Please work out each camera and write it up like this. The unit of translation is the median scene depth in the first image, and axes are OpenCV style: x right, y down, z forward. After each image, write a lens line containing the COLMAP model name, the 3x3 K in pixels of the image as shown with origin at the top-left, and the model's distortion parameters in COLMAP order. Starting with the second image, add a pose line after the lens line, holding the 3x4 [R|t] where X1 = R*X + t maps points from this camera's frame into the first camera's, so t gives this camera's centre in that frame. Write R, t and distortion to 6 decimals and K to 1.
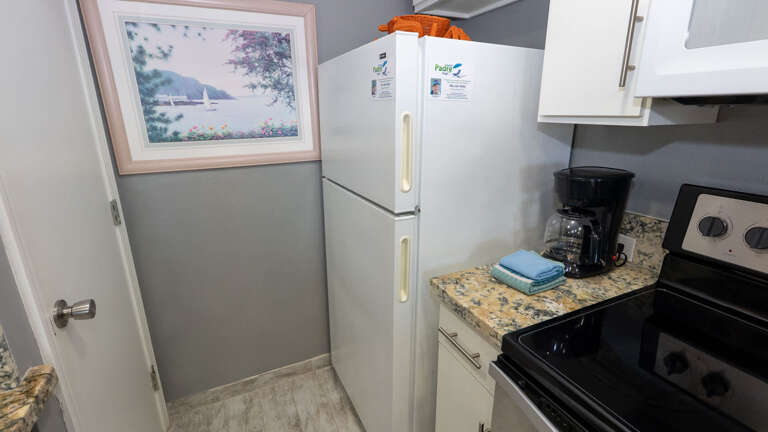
lens RADIAL K [[352.0, 0, 385.1], [0, 352.0, 214.5], [0, 0, 1]] dist [-0.008599, 0.002355]
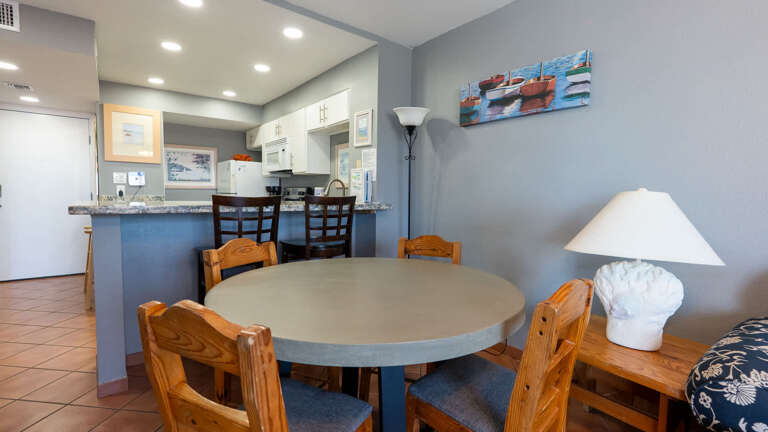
lens RADIAL K [[352.0, 0, 386.2], [0, 352.0, 214.1], [0, 0, 1]] dist [-0.008599, 0.002355]
pose [[0.972325, 0.007353, 0.233517, 0.997511], [0.045348, 0.974557, -0.219506, 1.462920], [-0.229189, 0.224021, 0.947252, -4.110038]]
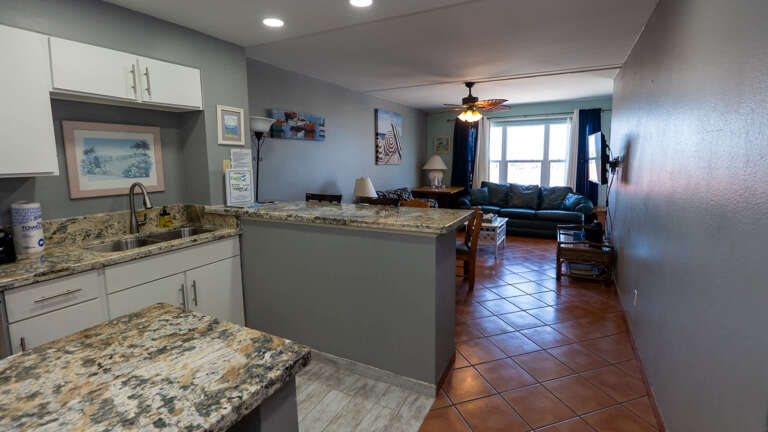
lens RADIAL K [[352.0, 0, 393.8], [0, 352.0, 199.3], [0, 0, 1]] dist [-0.008599, 0.002355]
pose [[-0.622557, -0.078493, 0.778628, -1.633450], [0.235142, 0.930218, 0.281784, 0.093315], [-0.746412, 0.358515, -0.560657, -0.439571]]
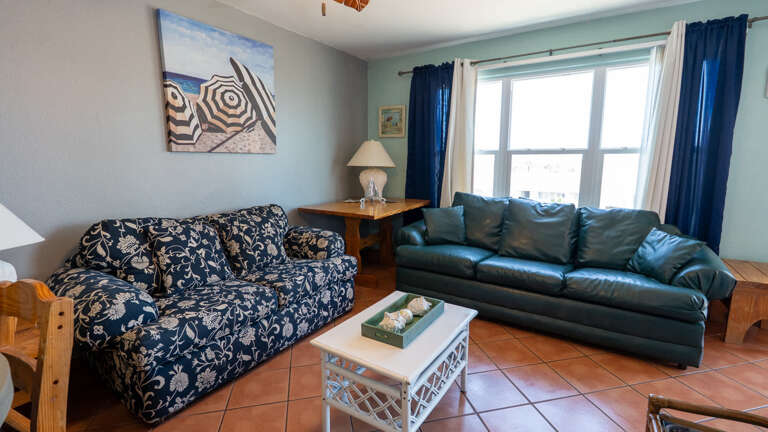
lens RADIAL K [[352.0, 0, 388.7], [0, 352.0, 213.4], [0, 0, 1]] dist [-0.008599, 0.002355]
pose [[-0.543830, -0.122093, 0.830266, 0.279070], [0.239874, 0.925466, 0.293211, 1.204323], [-0.804183, 0.358616, -0.474010, -3.667562]]
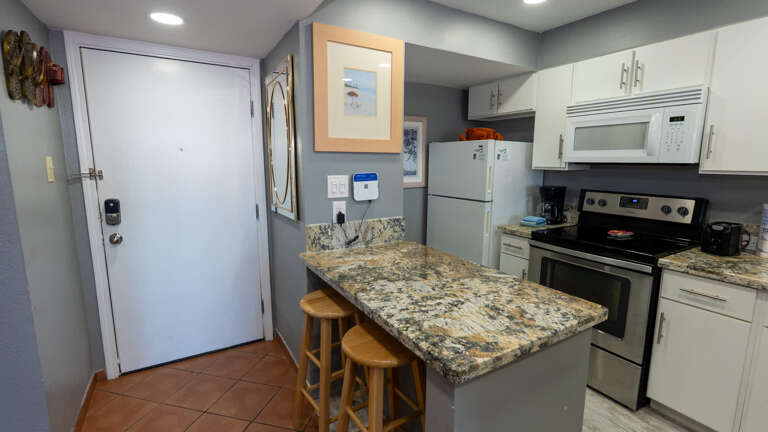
lens RADIAL K [[352.0, 0, 386.9], [0, 352.0, 215.3], [0, 0, 1]] dist [-0.008599, 0.002355]
pose [[0.994400, -0.006062, 0.105512, -1.008140], [0.019674, 0.991520, -0.128453, 0.435359], [-0.103839, 0.129810, 0.986087, -1.576614]]
